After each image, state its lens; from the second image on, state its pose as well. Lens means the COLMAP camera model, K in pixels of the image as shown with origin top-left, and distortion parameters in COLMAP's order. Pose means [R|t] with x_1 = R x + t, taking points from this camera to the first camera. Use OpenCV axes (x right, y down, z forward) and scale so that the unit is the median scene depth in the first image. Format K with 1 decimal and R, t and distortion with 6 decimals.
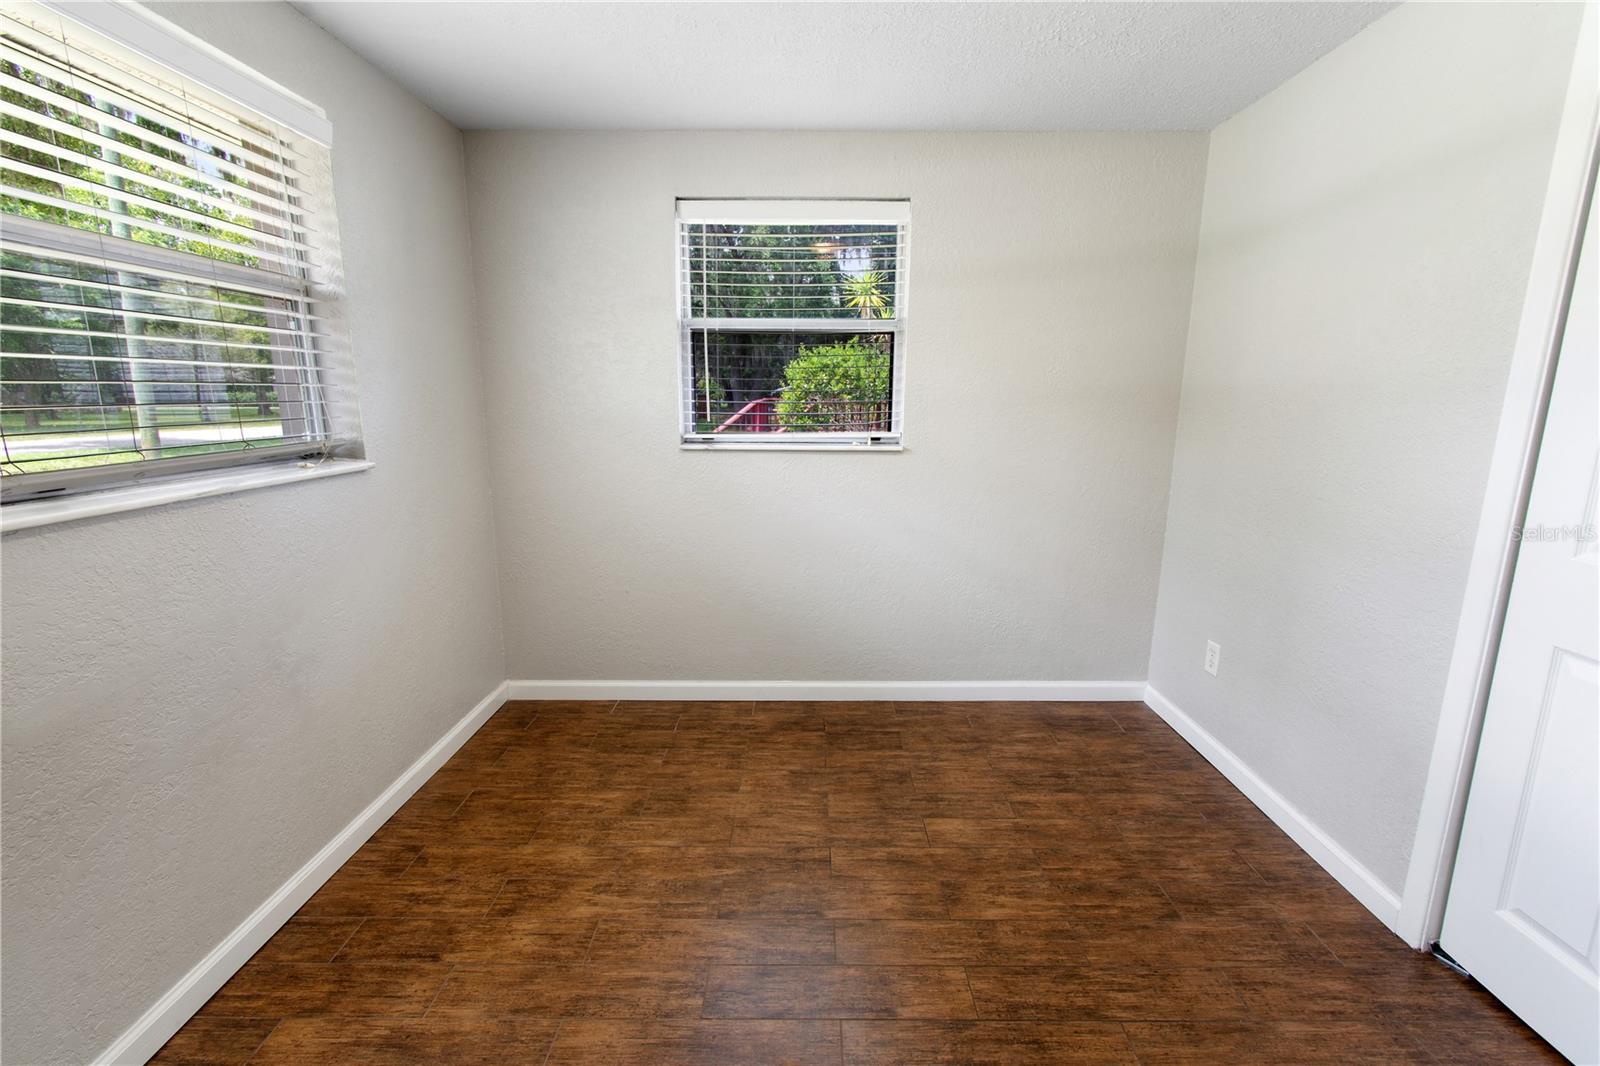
lens RADIAL K [[708.6, 0, 798.6], [0, 708.6, 536.3], [0, 0, 1]] dist [0.004576, -0.001308]
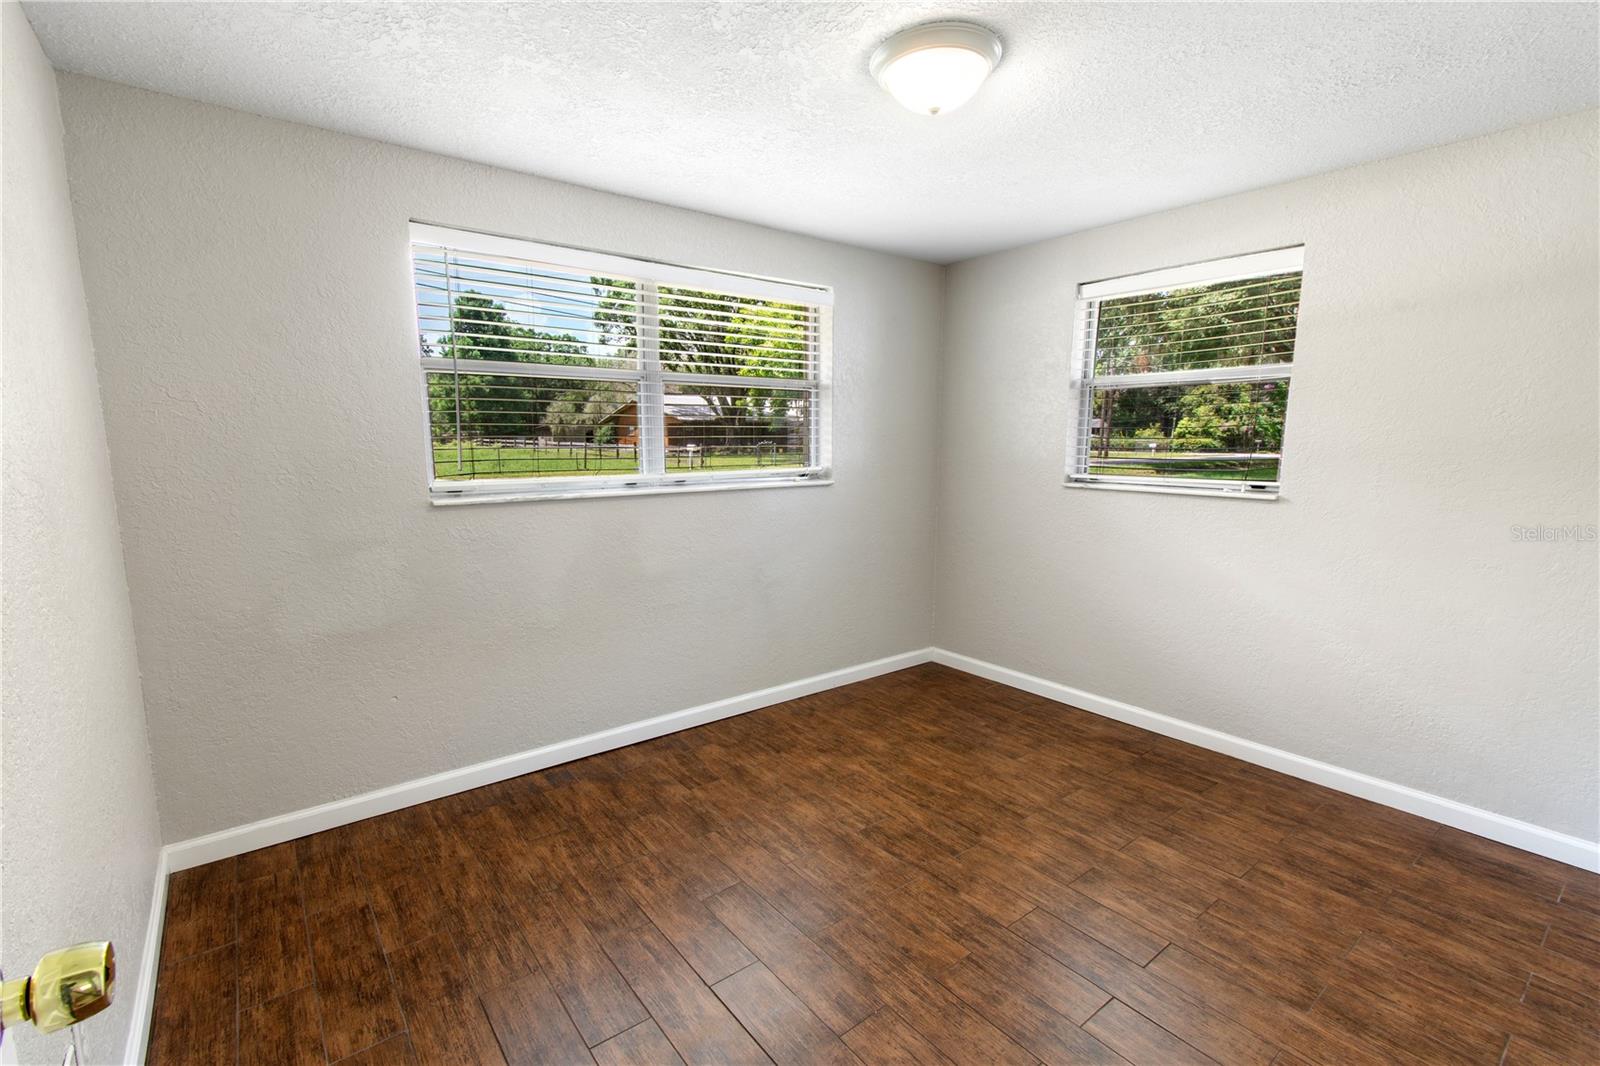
lens RADIAL K [[708.6, 0, 824.4], [0, 708.6, 537.8], [0, 0, 1]] dist [0.004576, -0.001308]
pose [[0.645663, 0.106800, -0.756117, 0.571364], [-0.146939, 0.989043, 0.014226, 0.006658], [0.749352, 0.101918, 0.654282, -0.099082]]
